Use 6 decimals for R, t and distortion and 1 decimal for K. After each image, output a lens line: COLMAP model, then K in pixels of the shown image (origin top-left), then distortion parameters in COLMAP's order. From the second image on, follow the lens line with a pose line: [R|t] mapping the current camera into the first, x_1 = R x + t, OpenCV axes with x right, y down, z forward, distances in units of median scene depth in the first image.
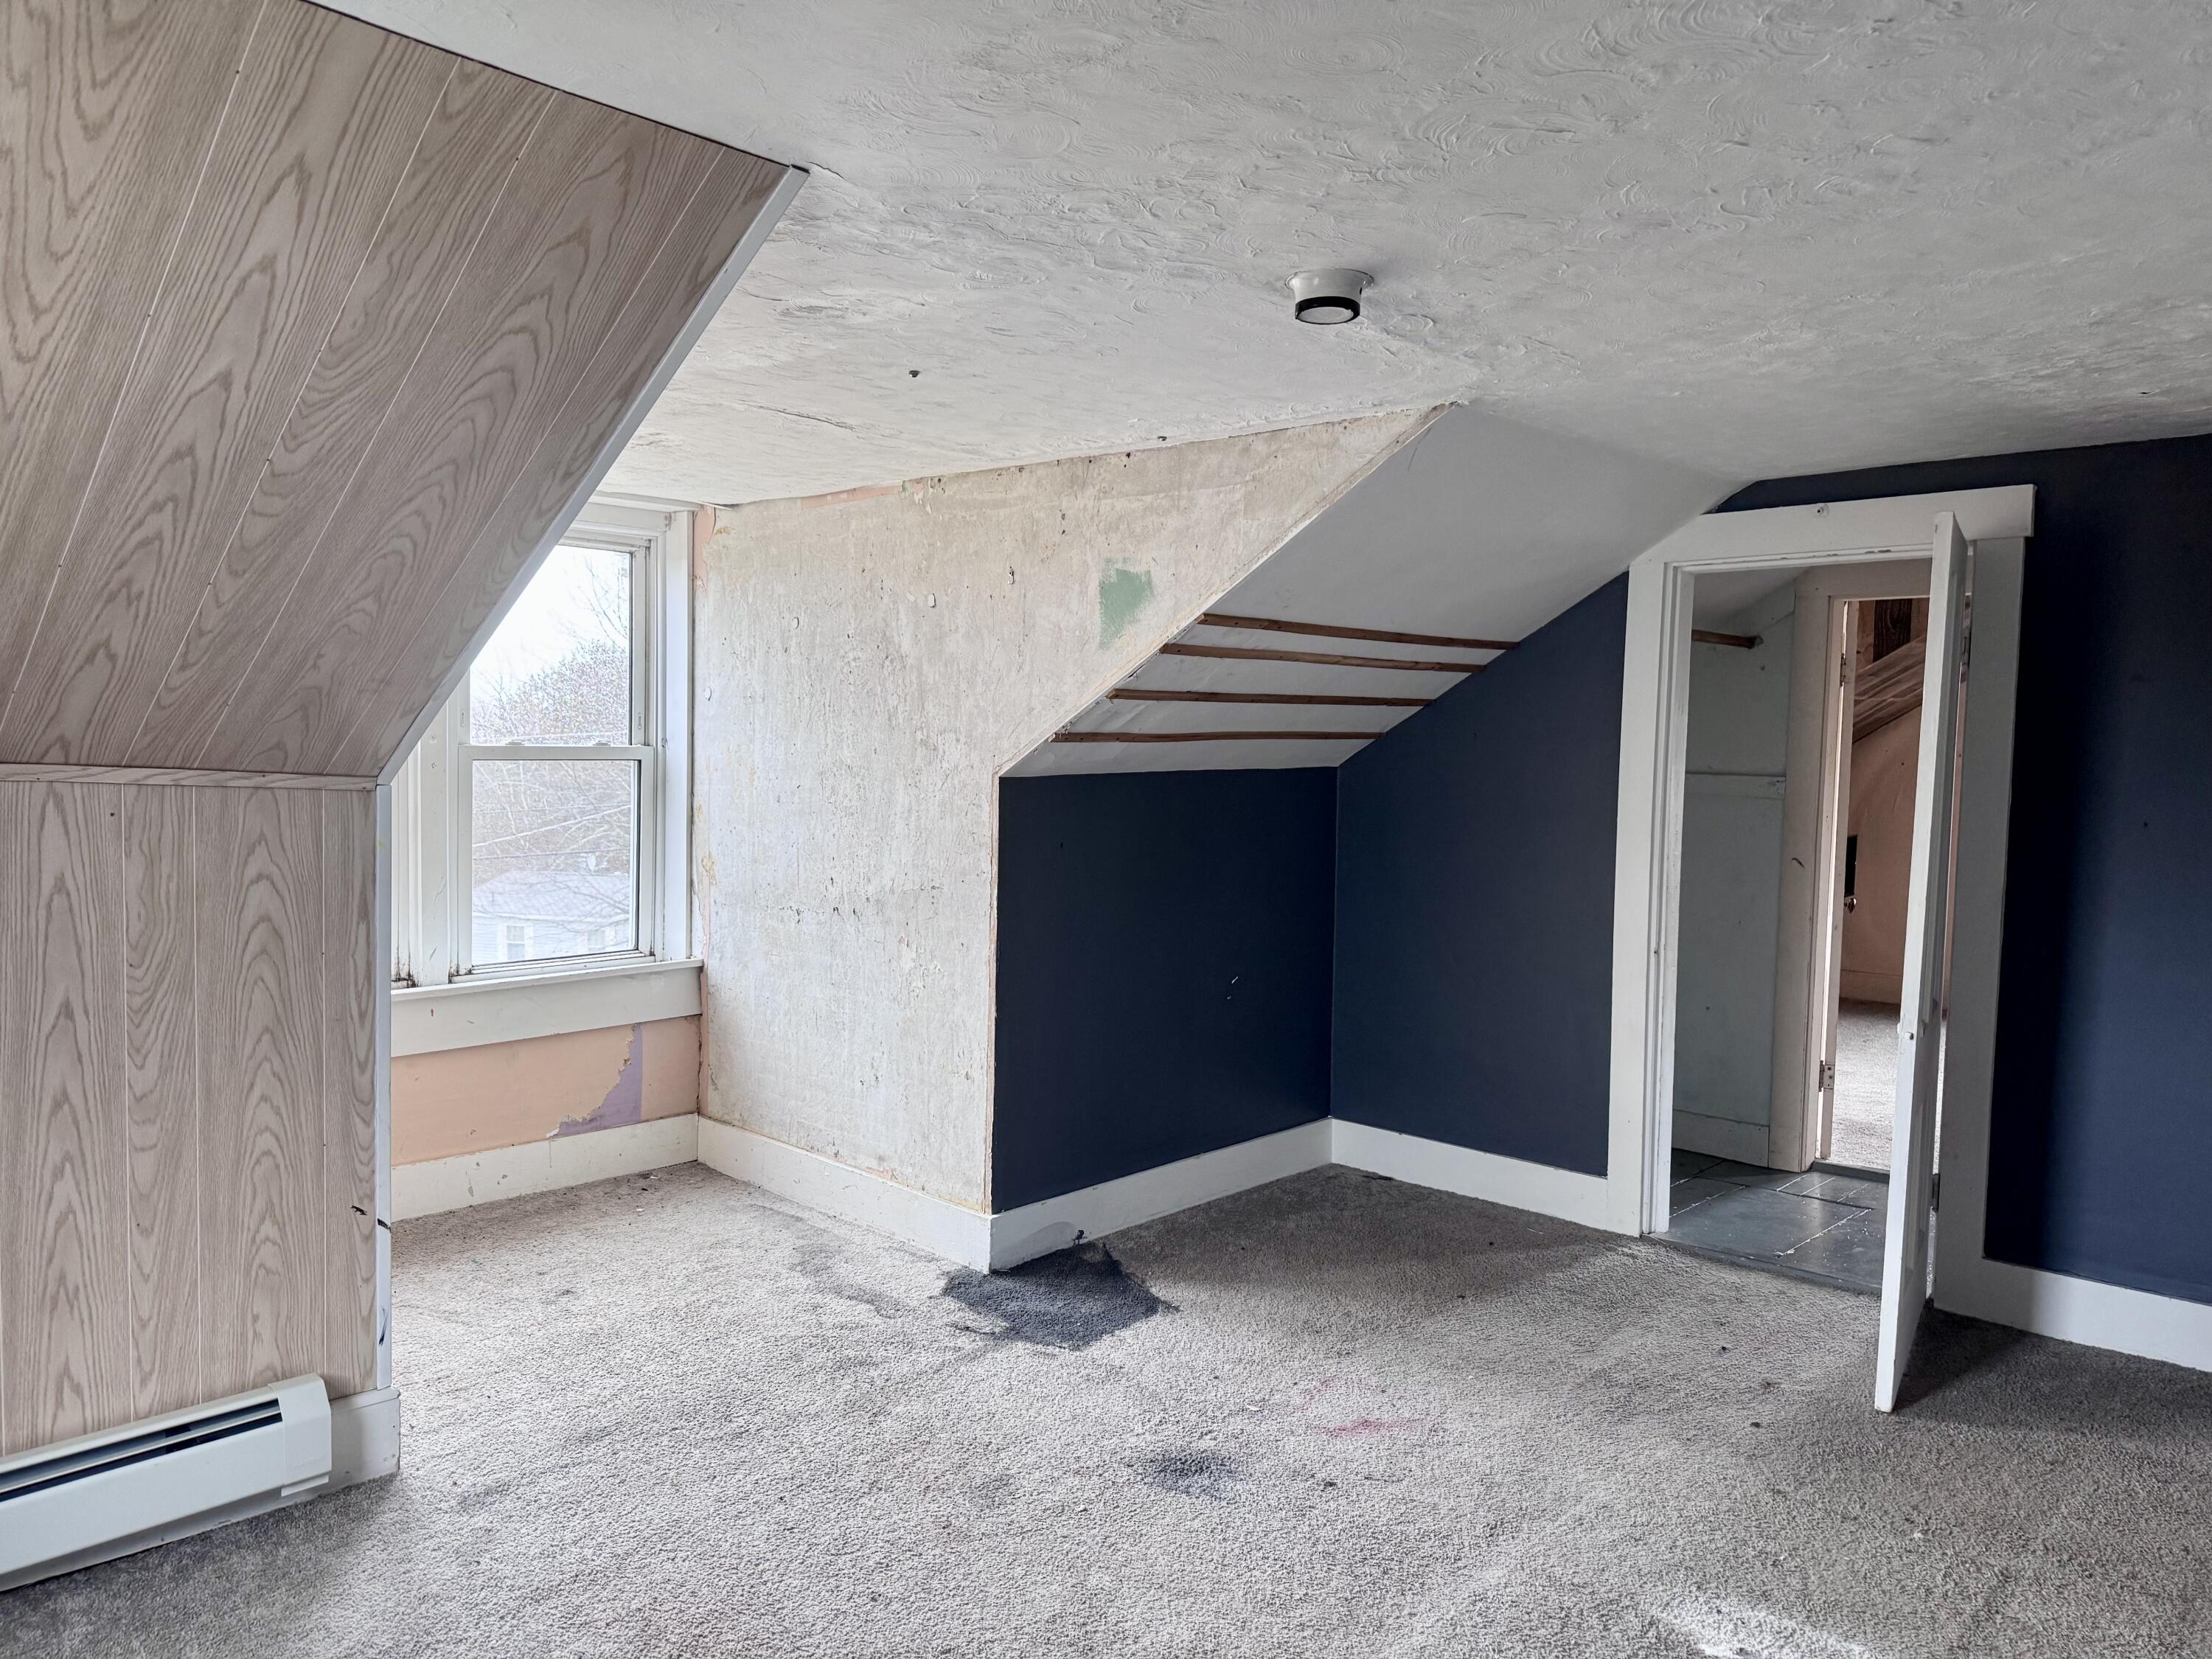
lens RADIAL K [[1541.9, 0, 1104.7], [0, 1541.9, 830.8], [0, 0, 1]] dist [-0.005066, -0.011566]
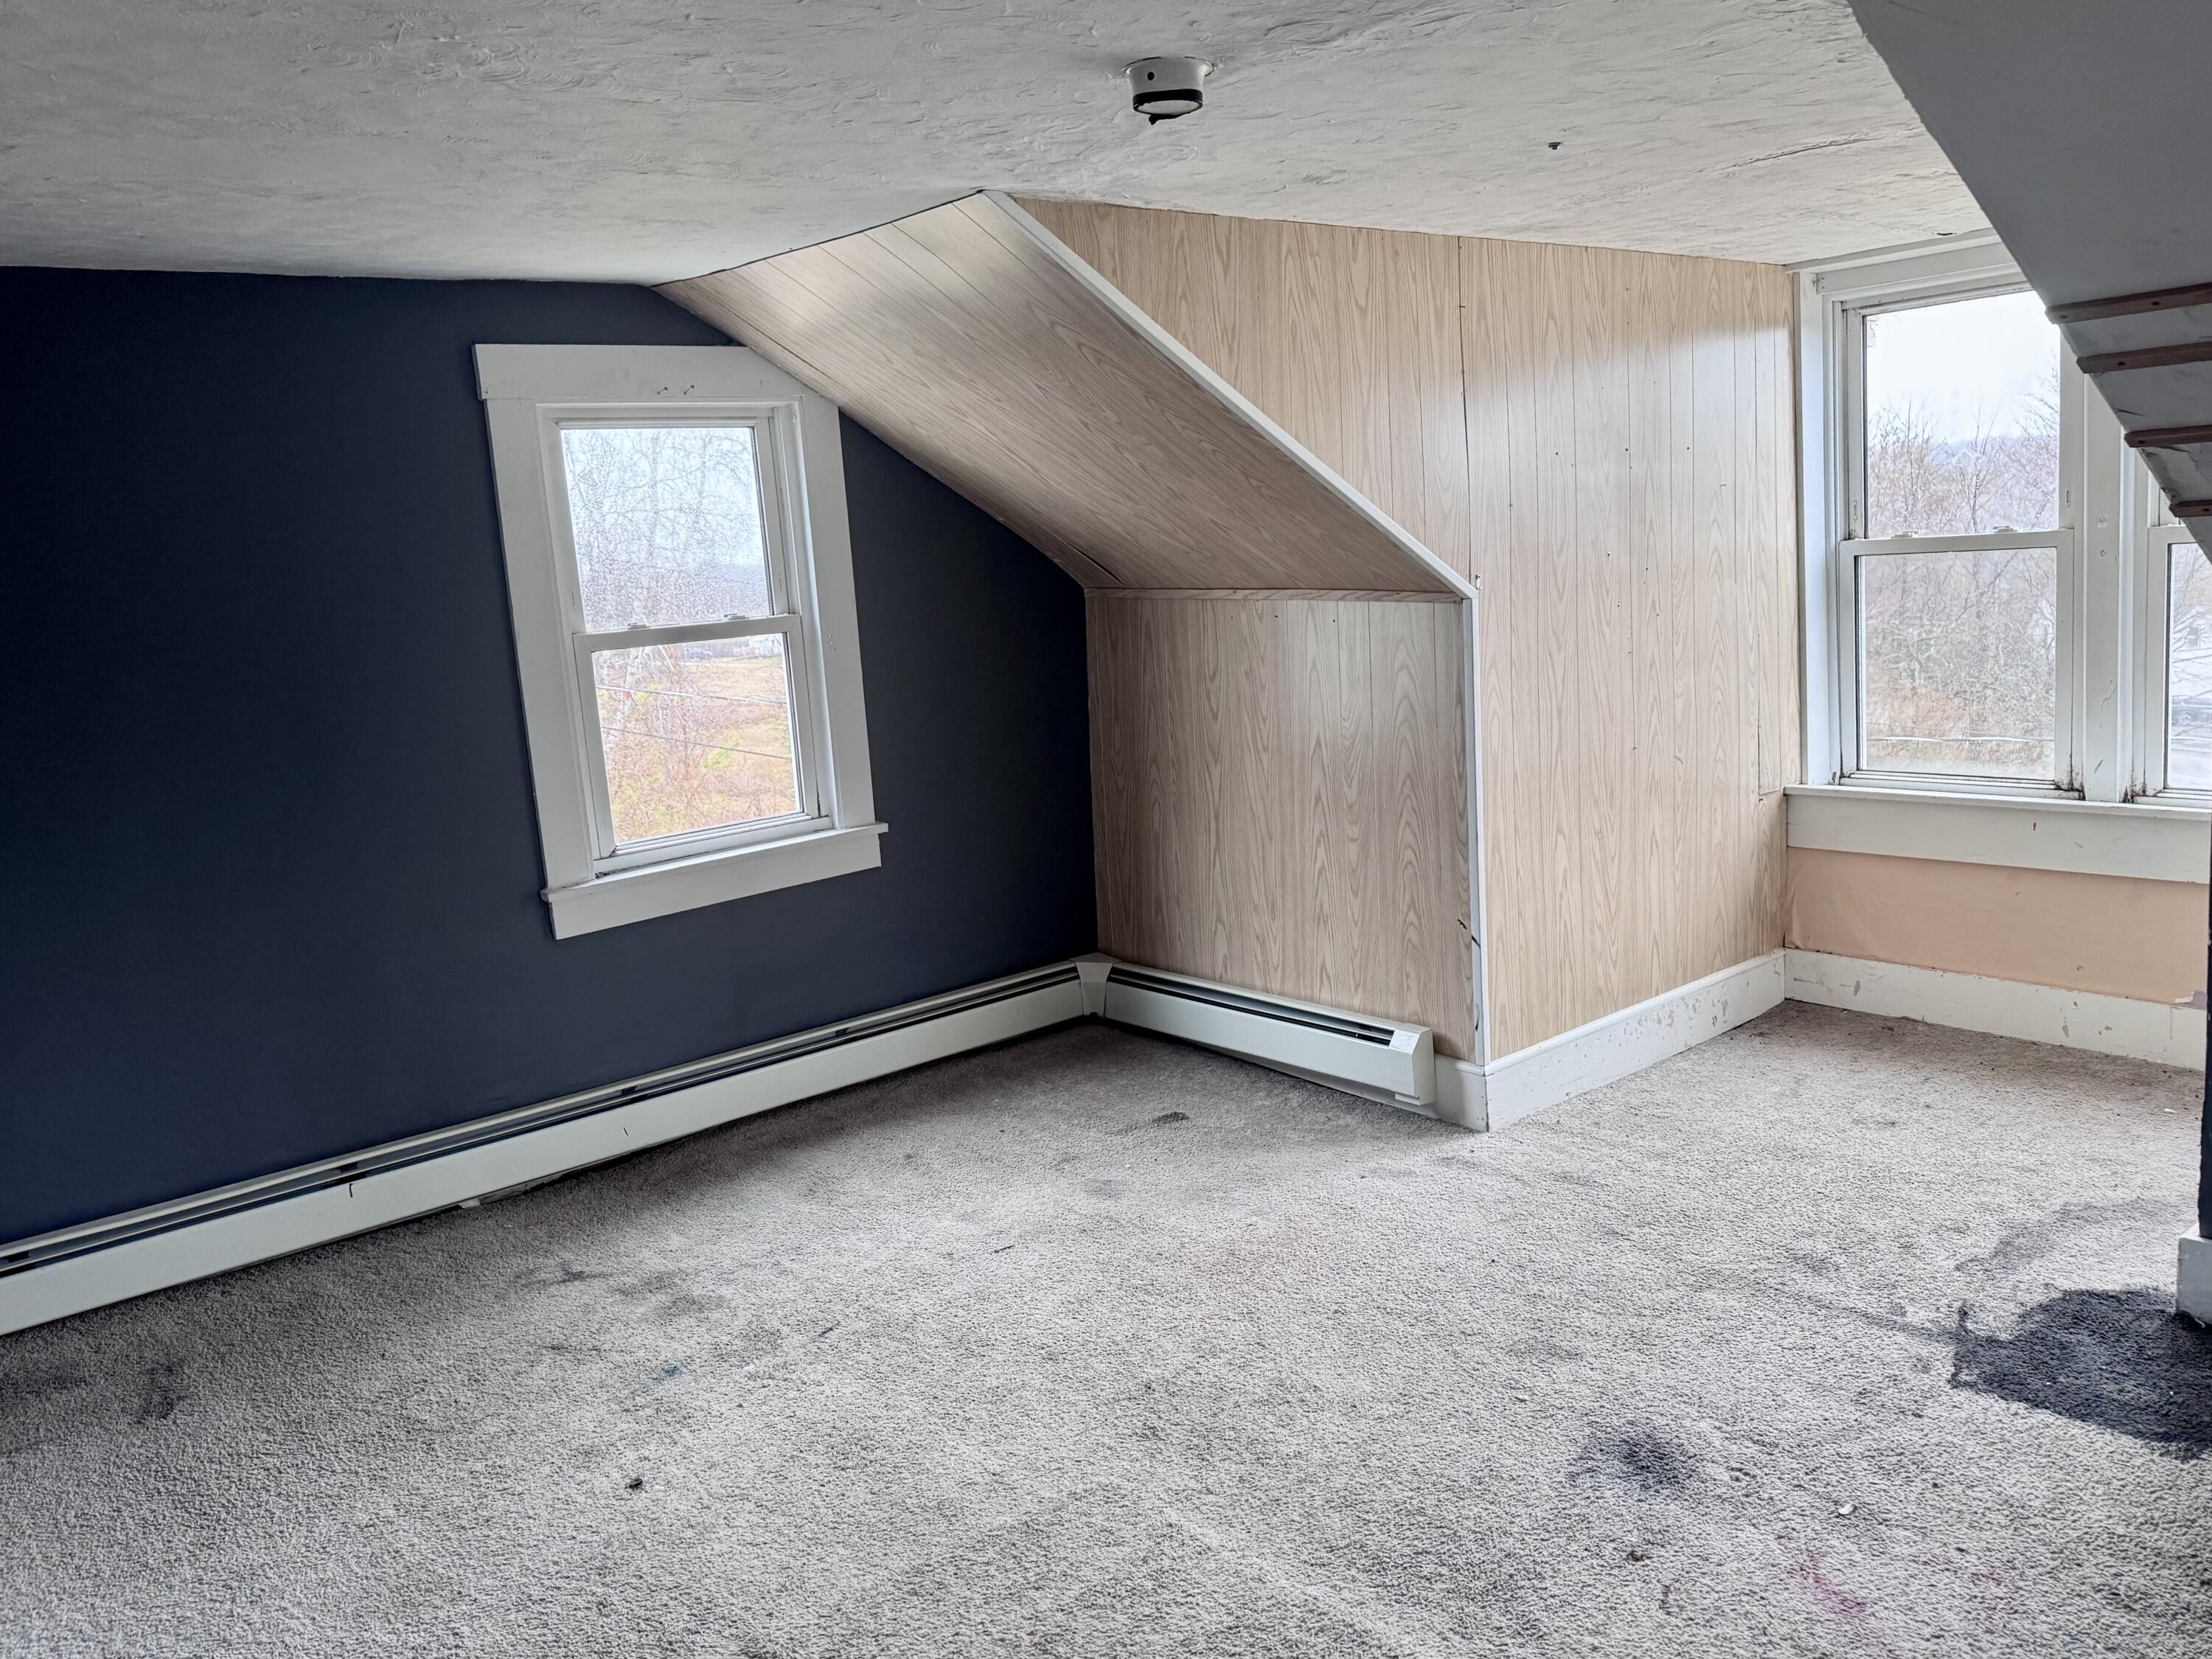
lens RADIAL K [[1762.4, 0, 1104.4], [0, 1762.4, 823.5], [0, 0, 1]] dist [-0.002346, -0.009242]
pose [[-0.132011, 0.145648, -0.980490, 1.020164], [0.003150, 0.989203, 0.146518, -0.061077], [0.991243, 0.016254, -0.131044, 0.886924]]
